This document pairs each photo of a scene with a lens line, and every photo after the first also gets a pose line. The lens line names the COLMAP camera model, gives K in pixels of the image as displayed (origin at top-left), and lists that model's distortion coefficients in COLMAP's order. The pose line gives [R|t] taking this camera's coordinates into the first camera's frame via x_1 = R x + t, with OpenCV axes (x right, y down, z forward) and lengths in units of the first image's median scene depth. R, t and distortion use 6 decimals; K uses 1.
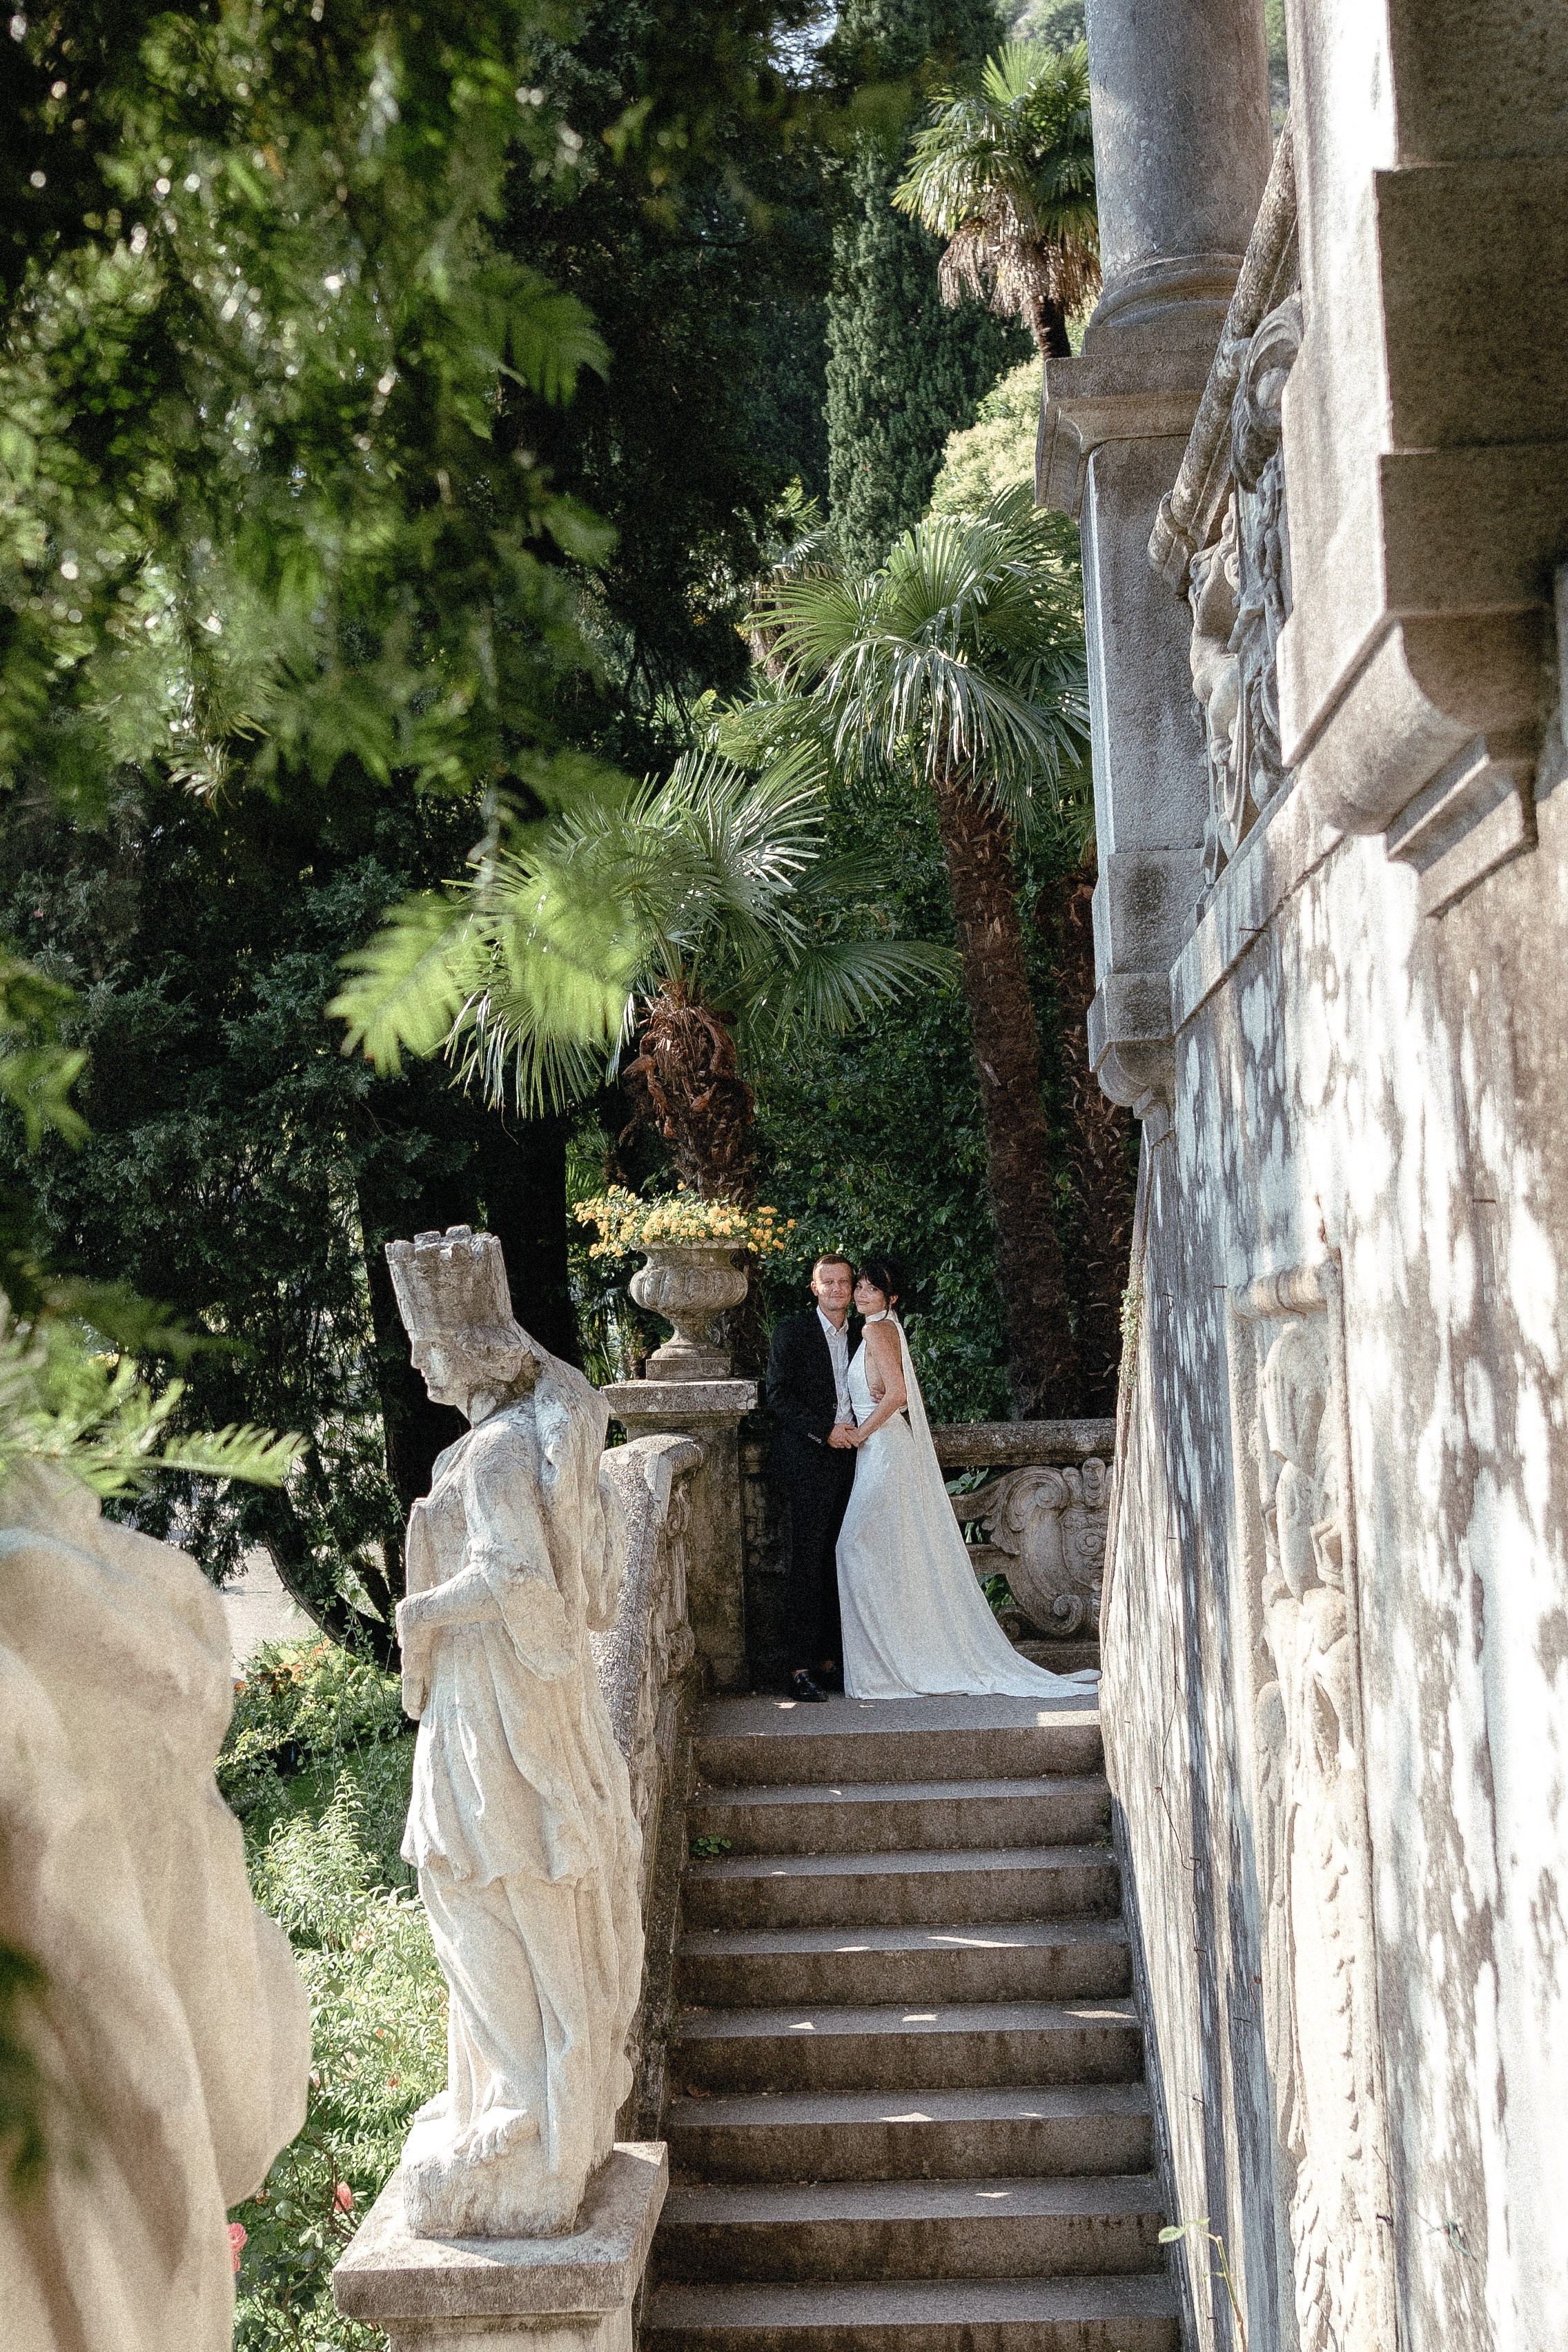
lens RADIAL K [[1616.6, 0, 761.4], [0, 1616.6, 1241.8], [0, 0, 1]] dist [-0.037686, 0.026295]
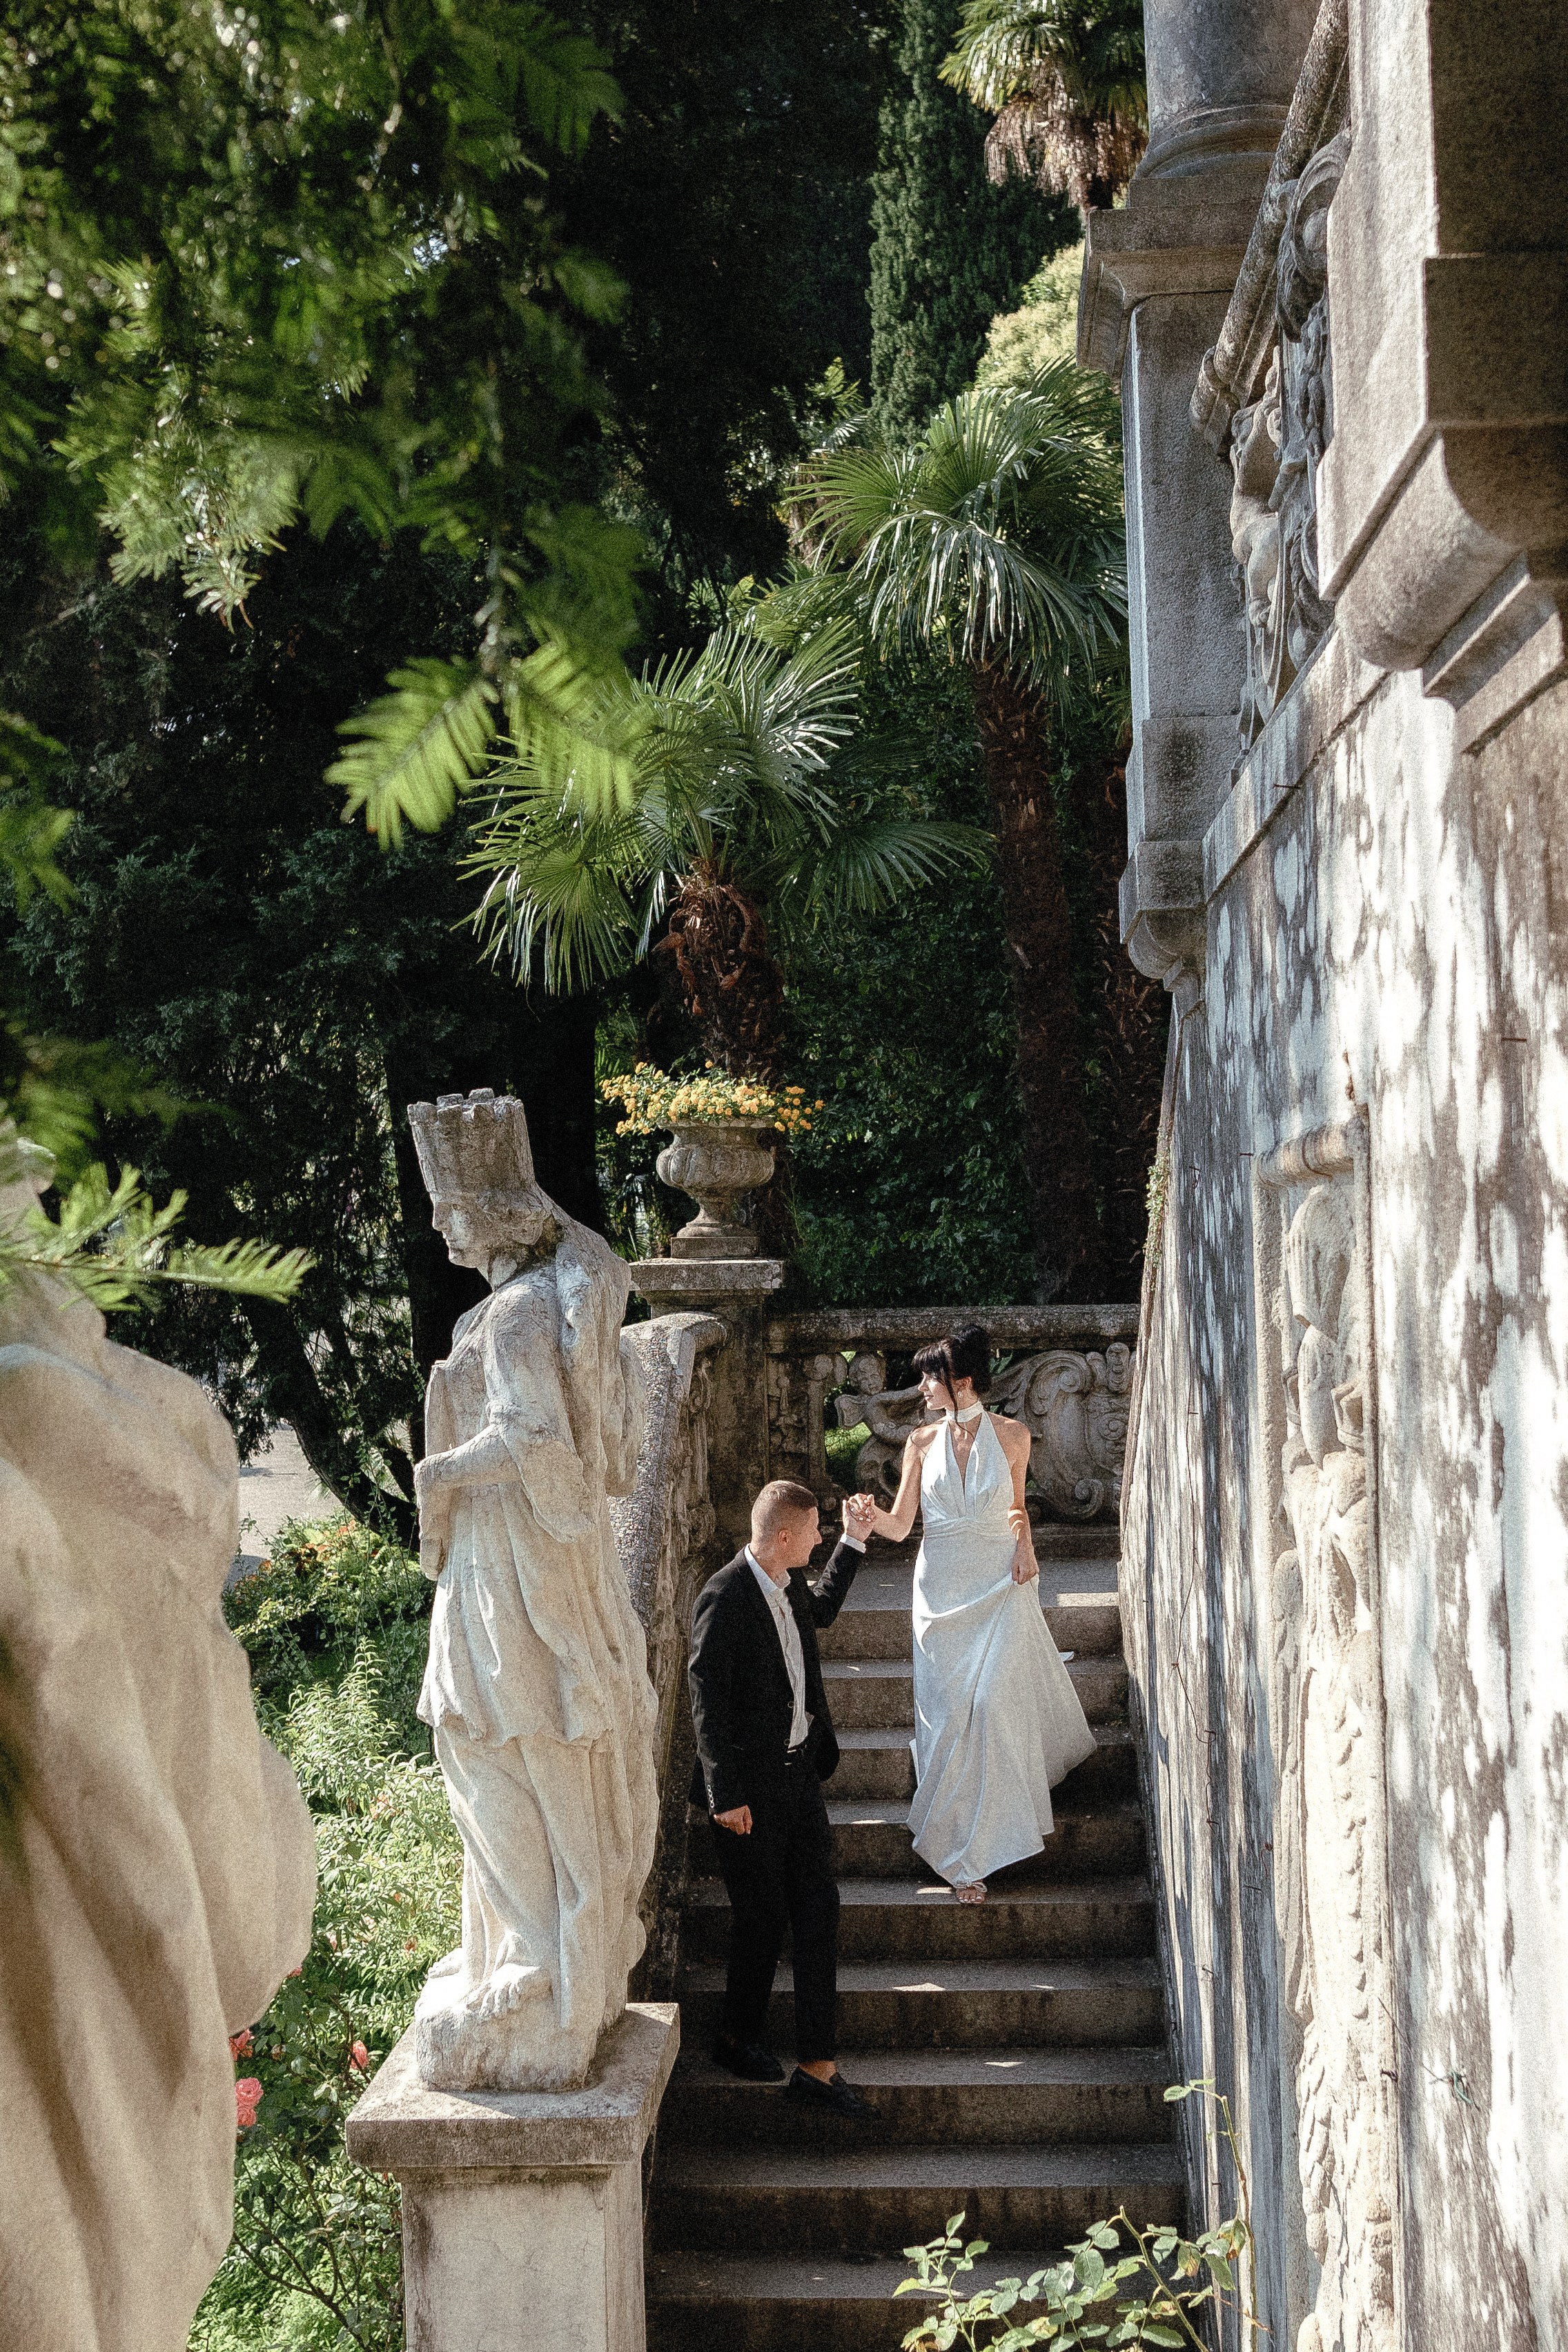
lens RADIAL K [[1617.4, 0, 784.0], [0, 1617.4, 1176.0], [0, 0, 1]] dist [-0.041553, 0.030832]
pose [[0.999876, 0.015193, -0.004262, 0.003991], [-0.015082, 0.999576, 0.024926, 0.017908], [0.004639, -0.024859, 0.999680, 0.006415]]
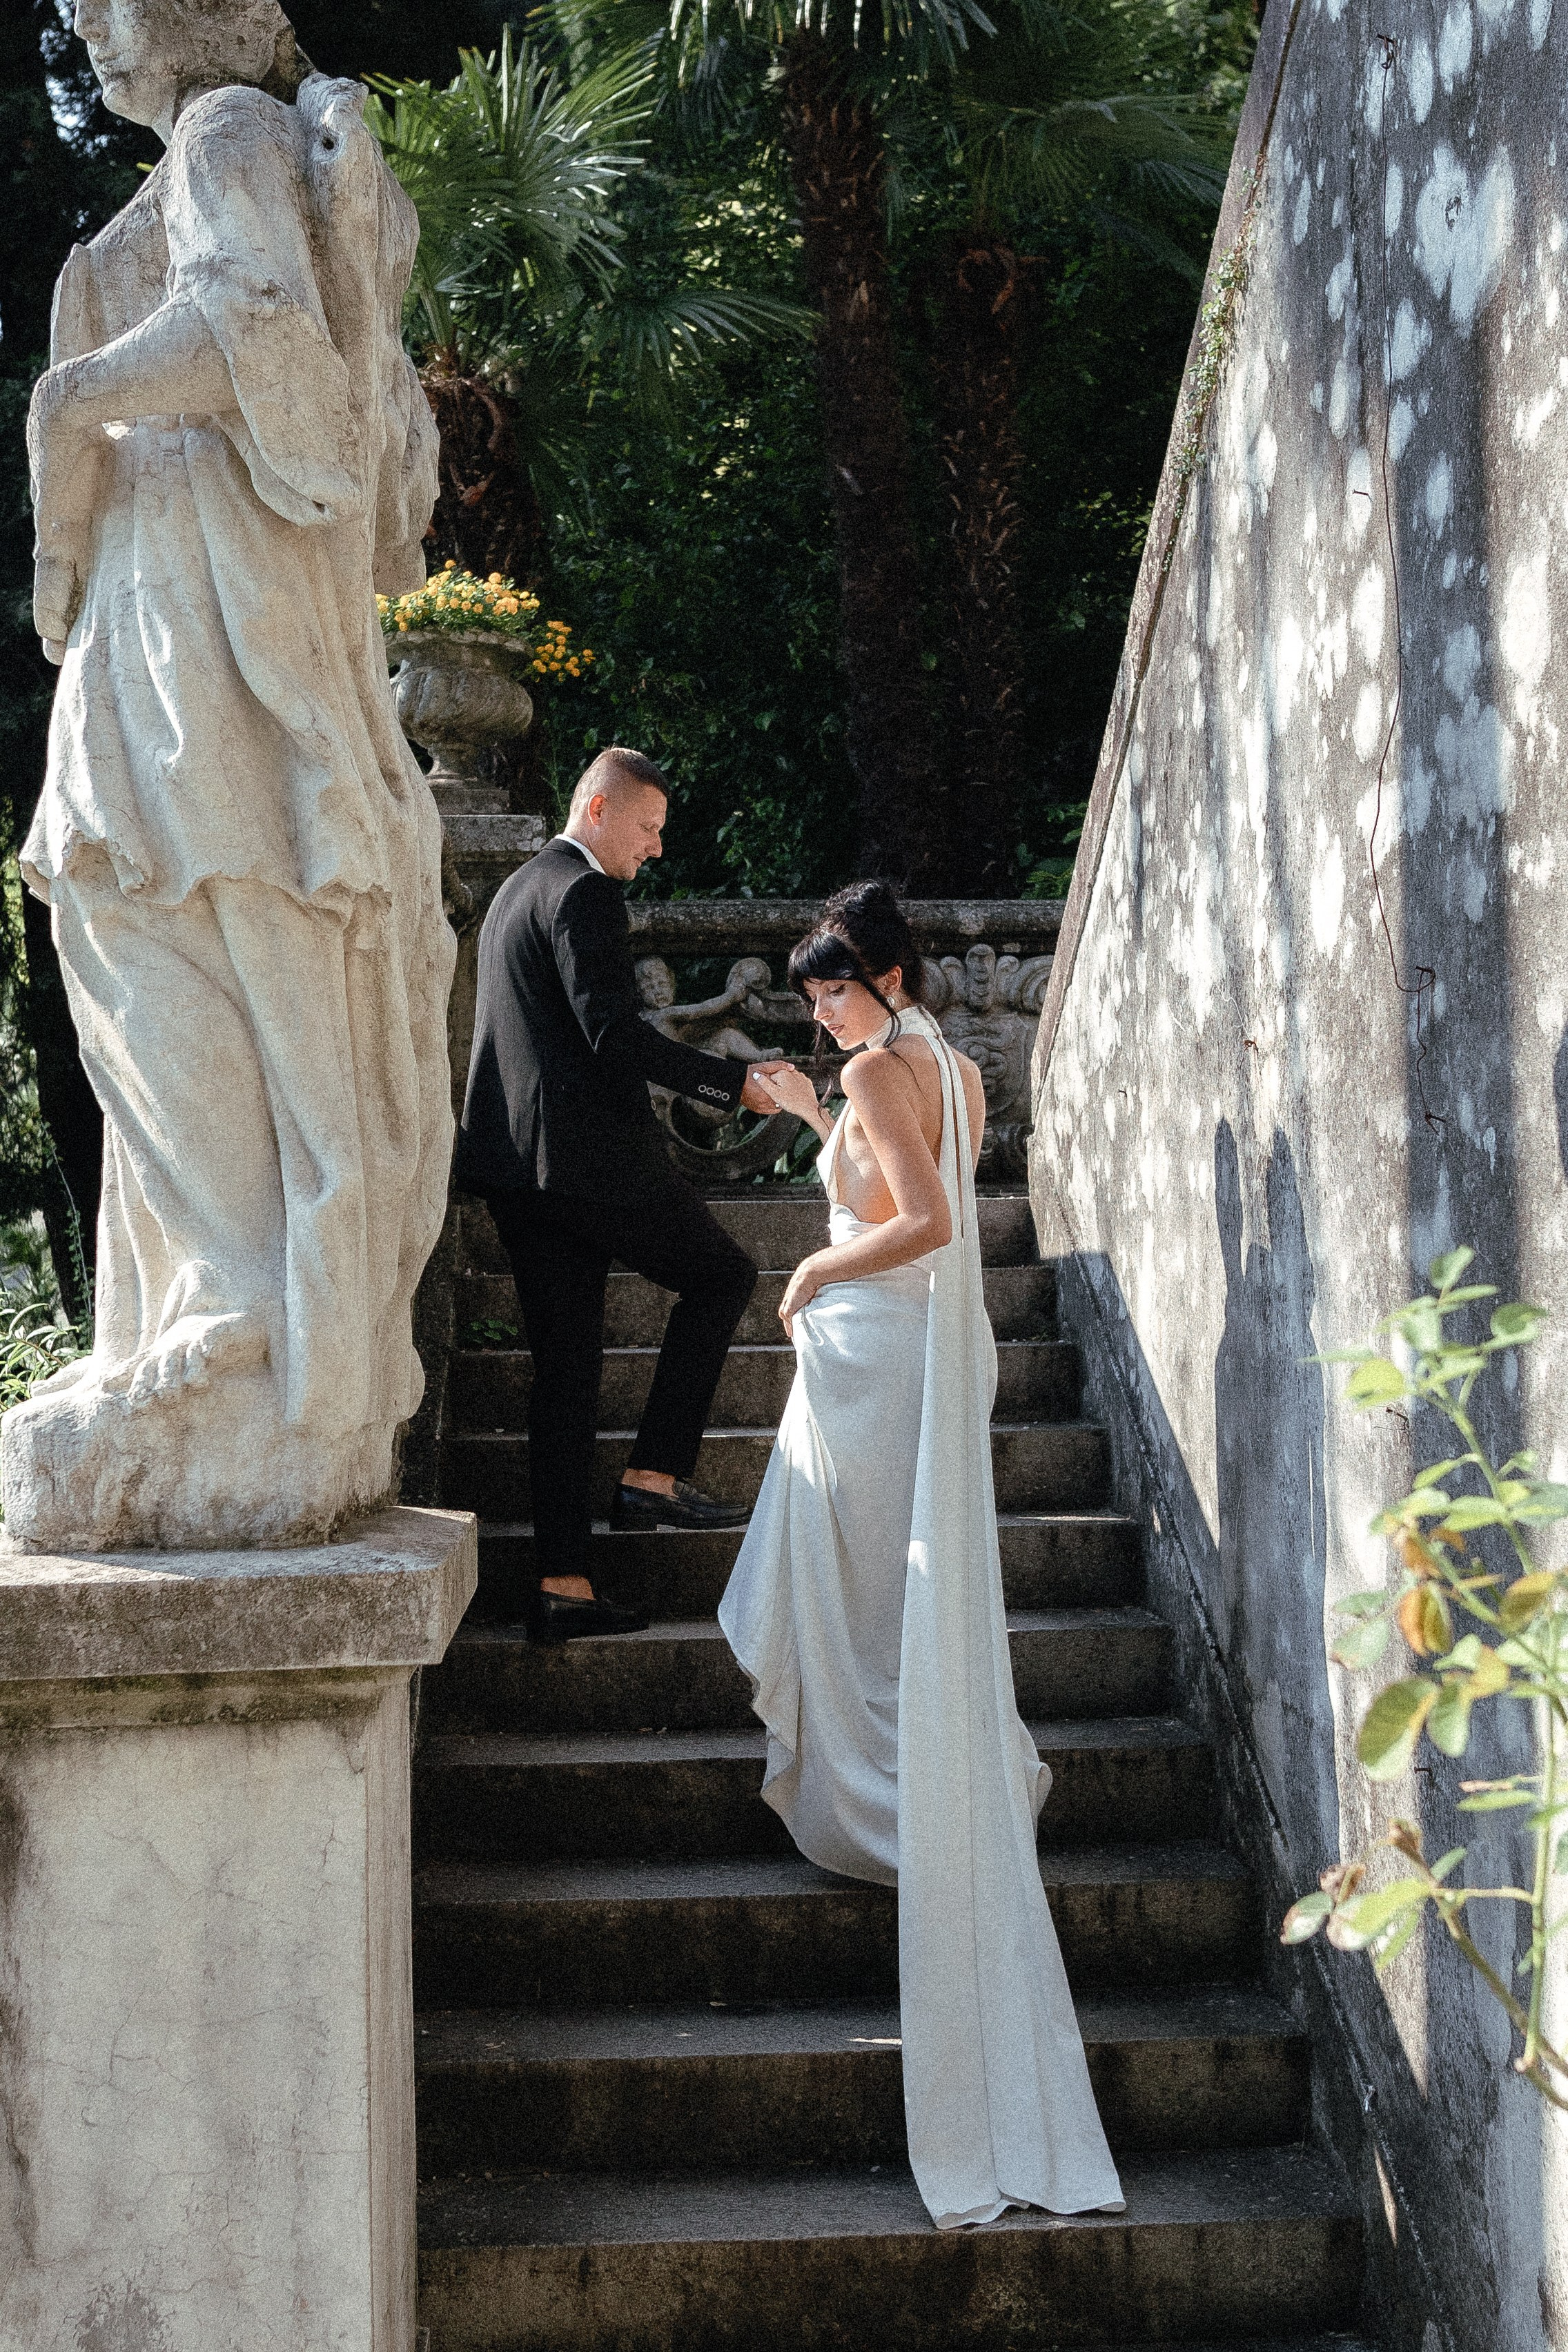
lens RADIAL K [[1685.7, 0, 578.8], [0, 1685.7, 1176.6], [0, 0, 1]] dist [-0.025393, -0.000167]
pose [[0.996817, 0.030288, 0.073742, -0.079234], [-0.031214, 0.999447, 0.011437, 0.484668], [-0.073355, -0.013702, 0.997212, 0.439778]]
